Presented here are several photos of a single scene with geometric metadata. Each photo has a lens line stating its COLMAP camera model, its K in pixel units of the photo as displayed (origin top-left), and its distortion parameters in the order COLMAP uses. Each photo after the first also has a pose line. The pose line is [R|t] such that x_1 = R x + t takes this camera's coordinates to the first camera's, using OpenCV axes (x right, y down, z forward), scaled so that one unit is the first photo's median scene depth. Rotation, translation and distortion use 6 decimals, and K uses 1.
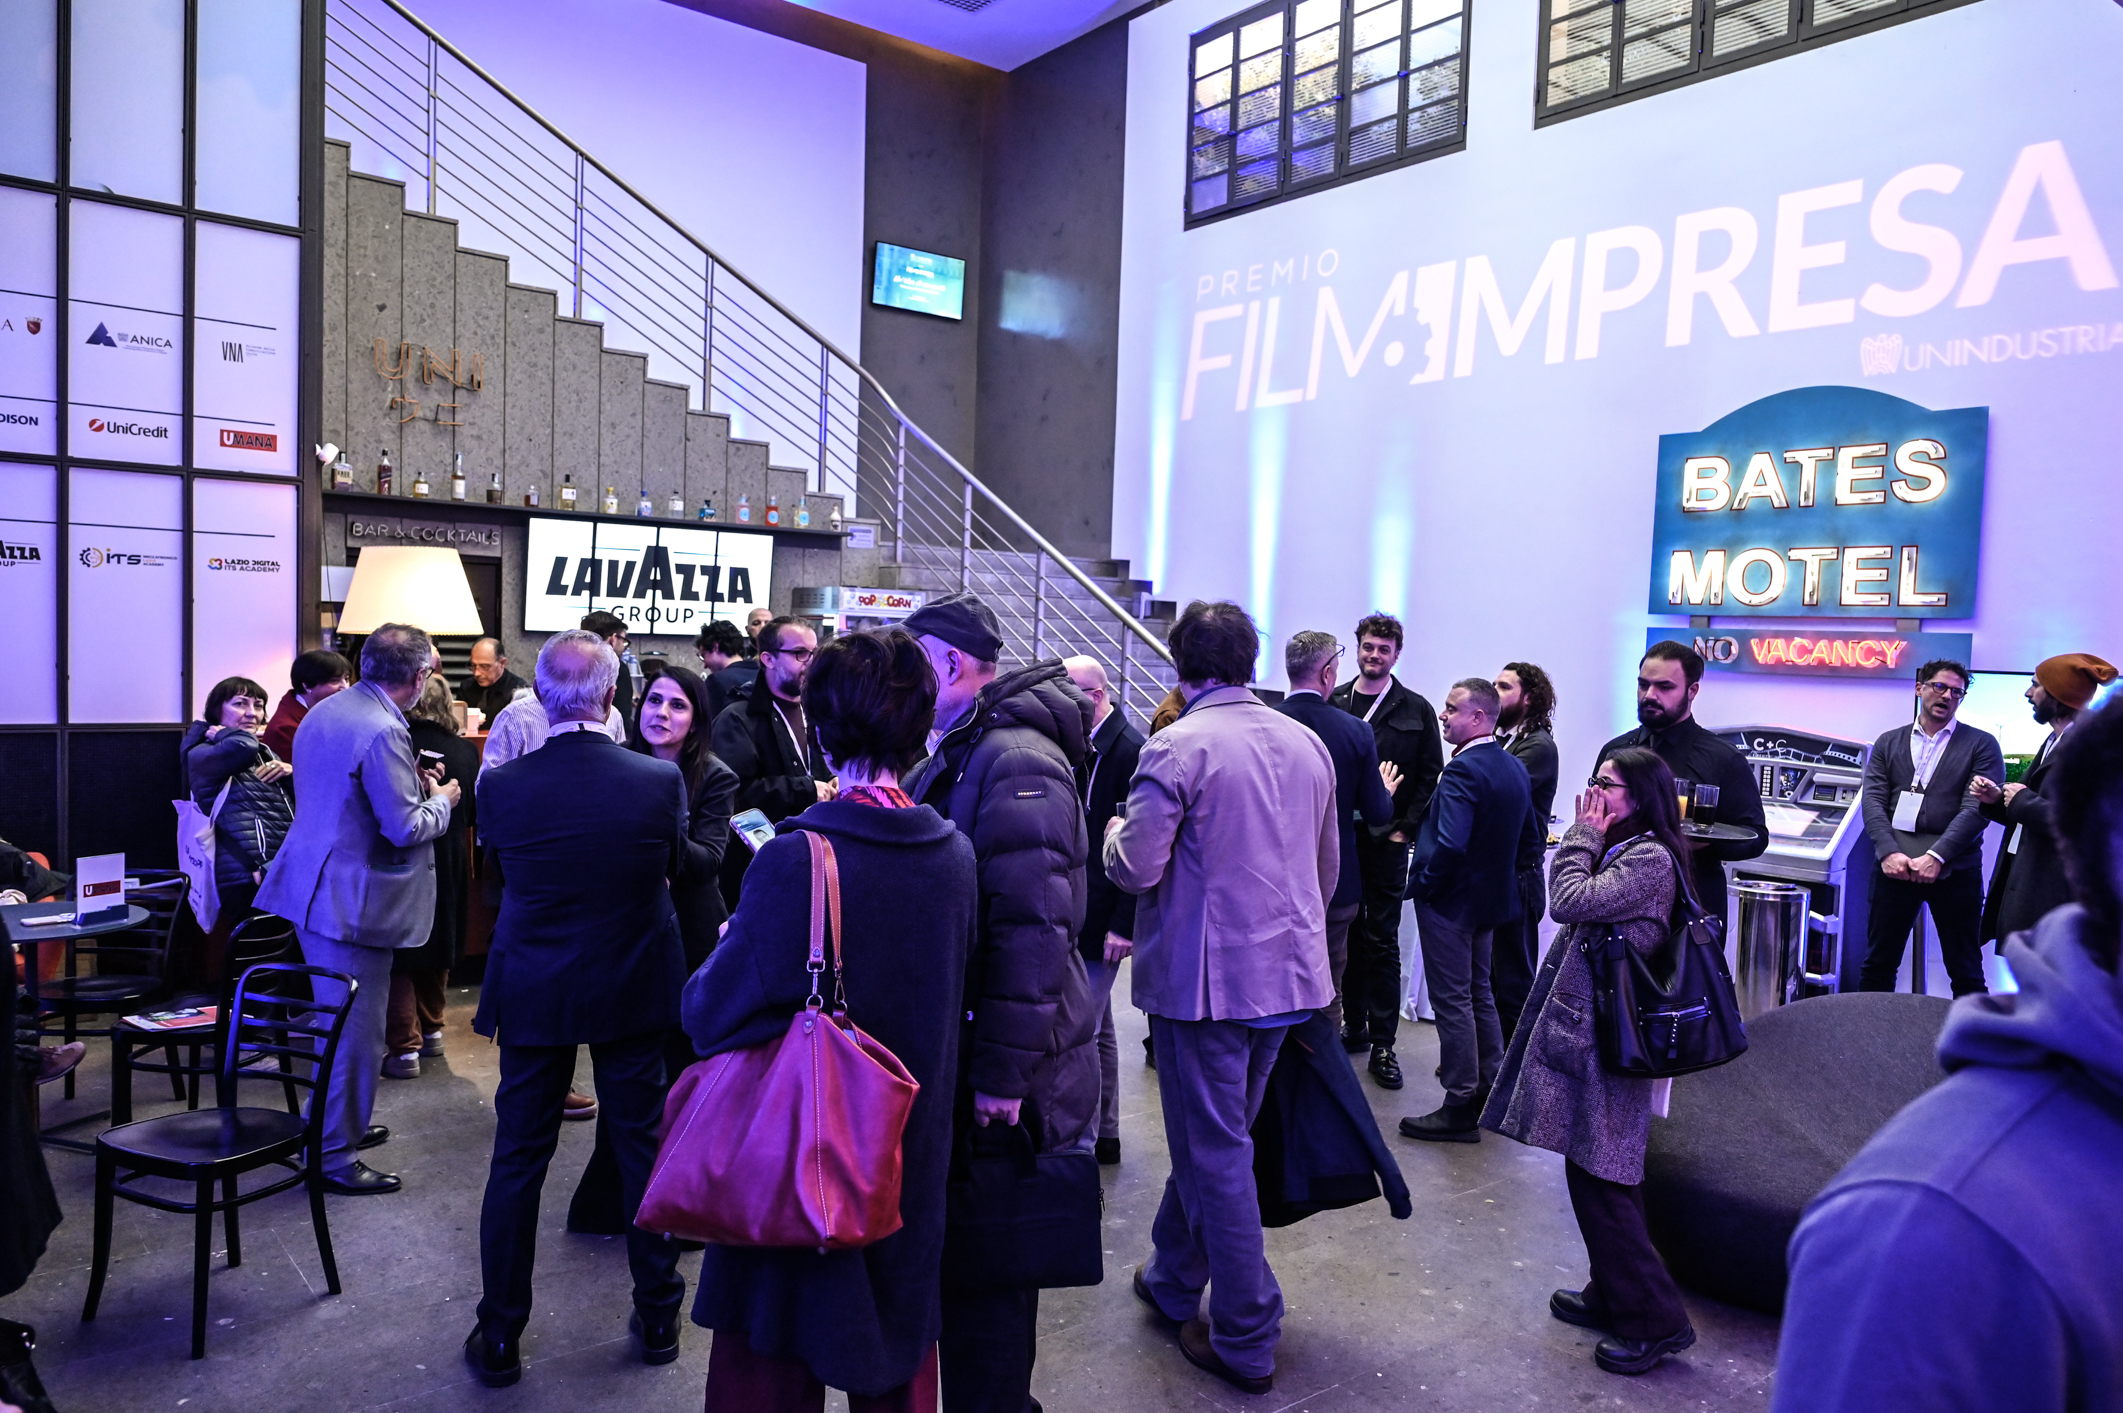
lens RADIAL K [[1627.1, 0, 1074.9], [0, 1627.1, 711.1], [0, 0, 1]] dist [0.015479, 0.001580]
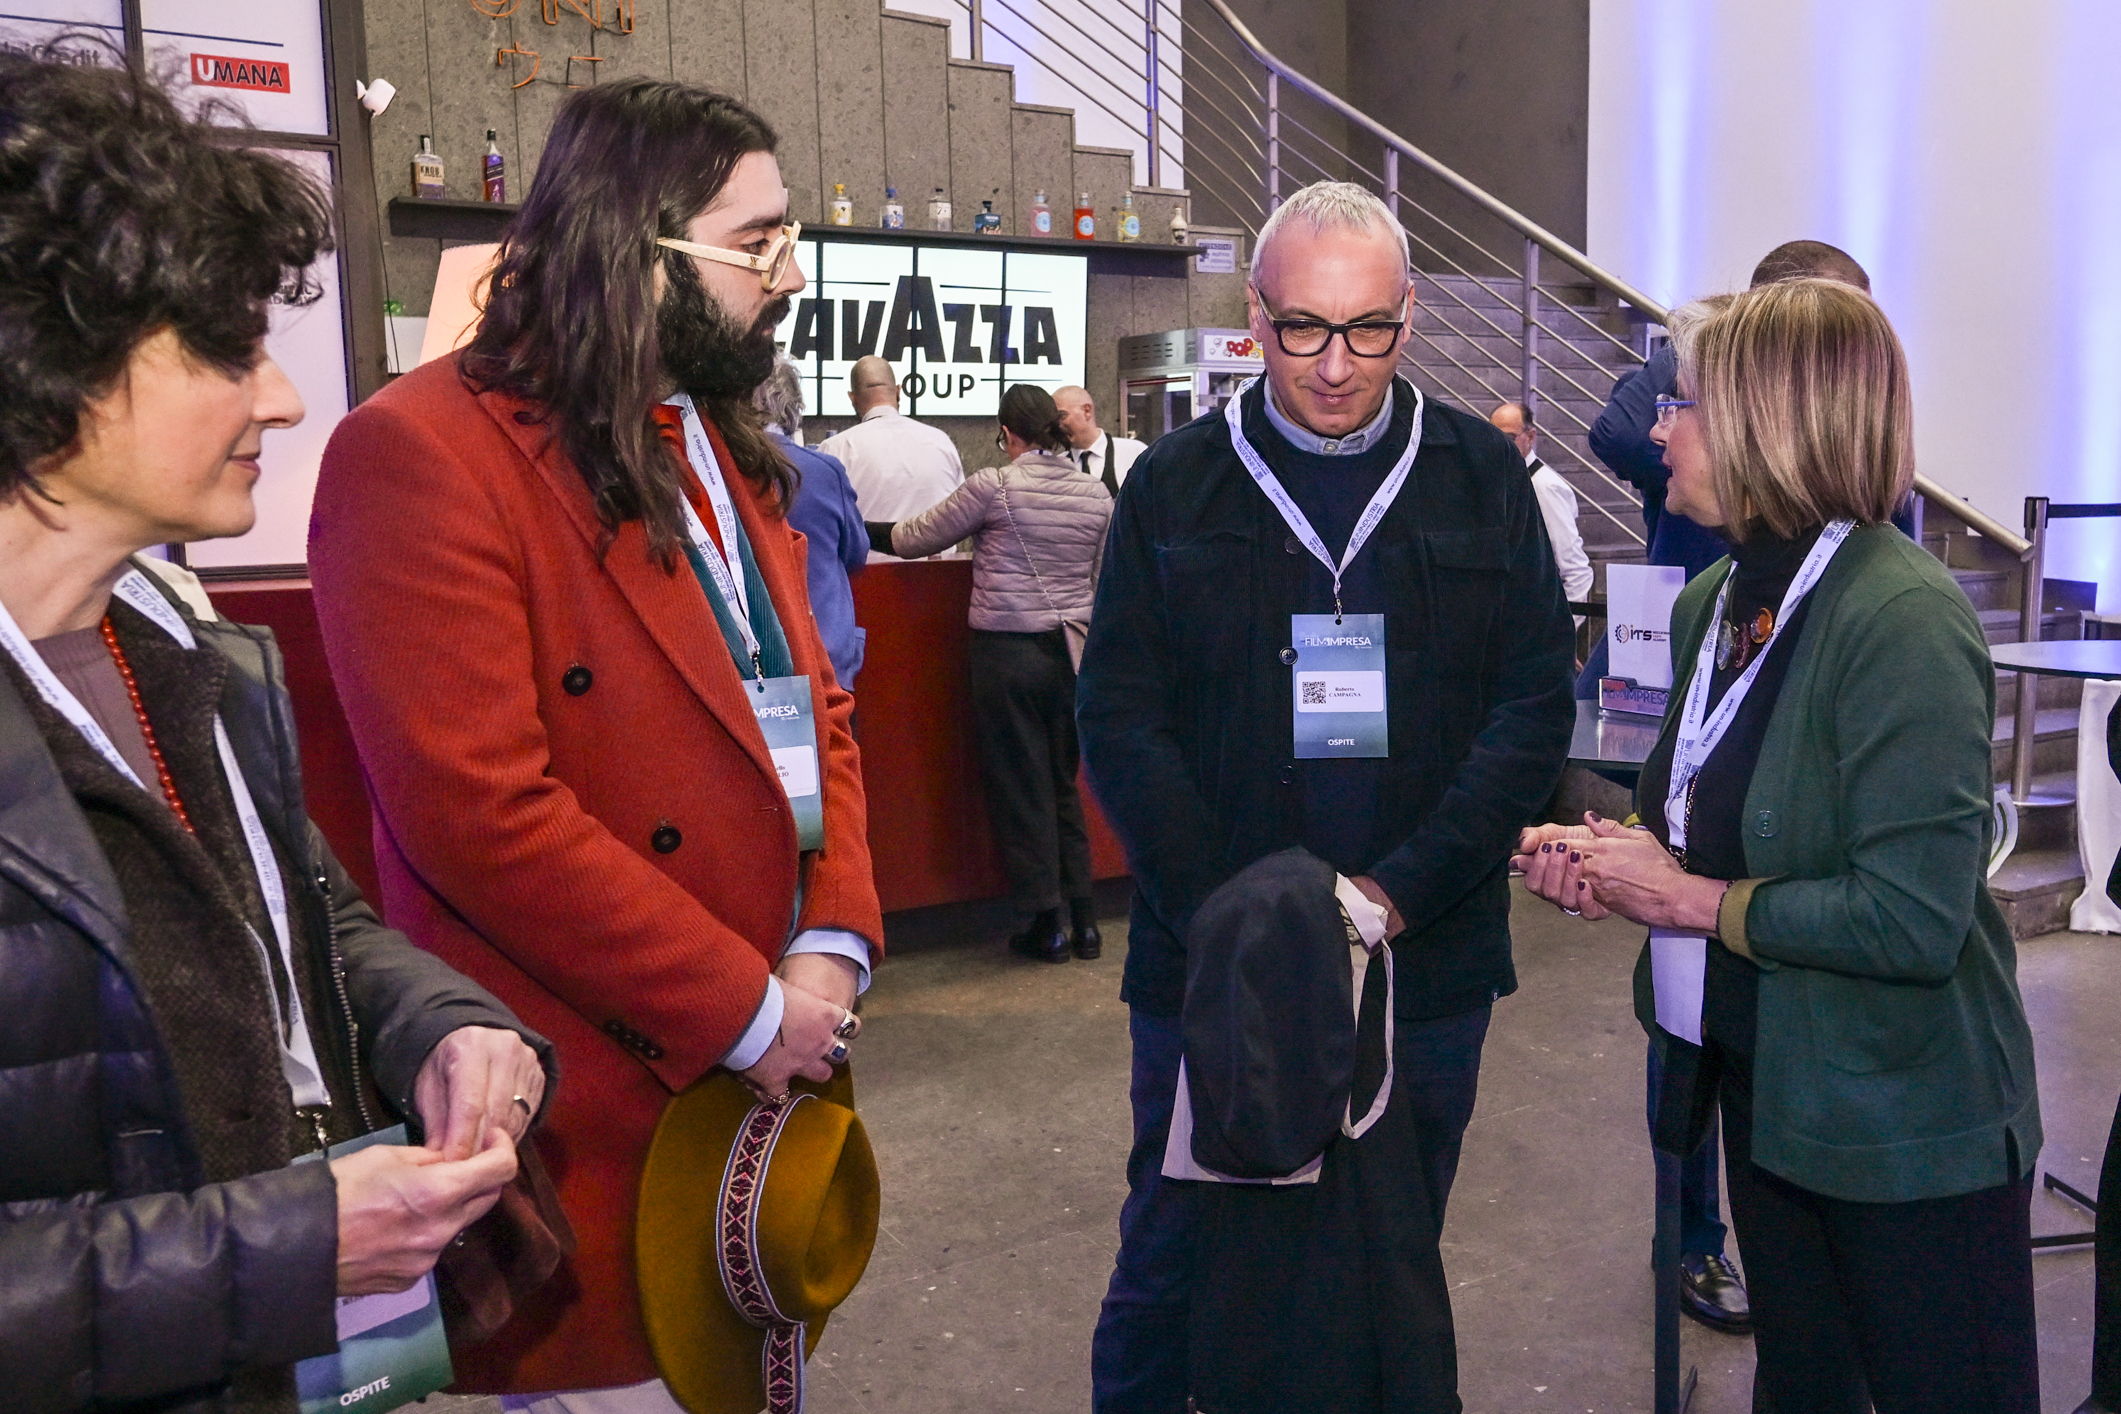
lens RADIAL K [[1625.6, 0, 1056.0], [0, 1625.6, 707.4], [0, 0, 1]] dist [0.015479, 0.001580]
pose [[0.991197, -0.033058, -0.128199, -0.124126], [0.043485, 0.995894, 0.079400, 0.018393], [0.125048, -0.084276, 0.988565, 0.358383]]
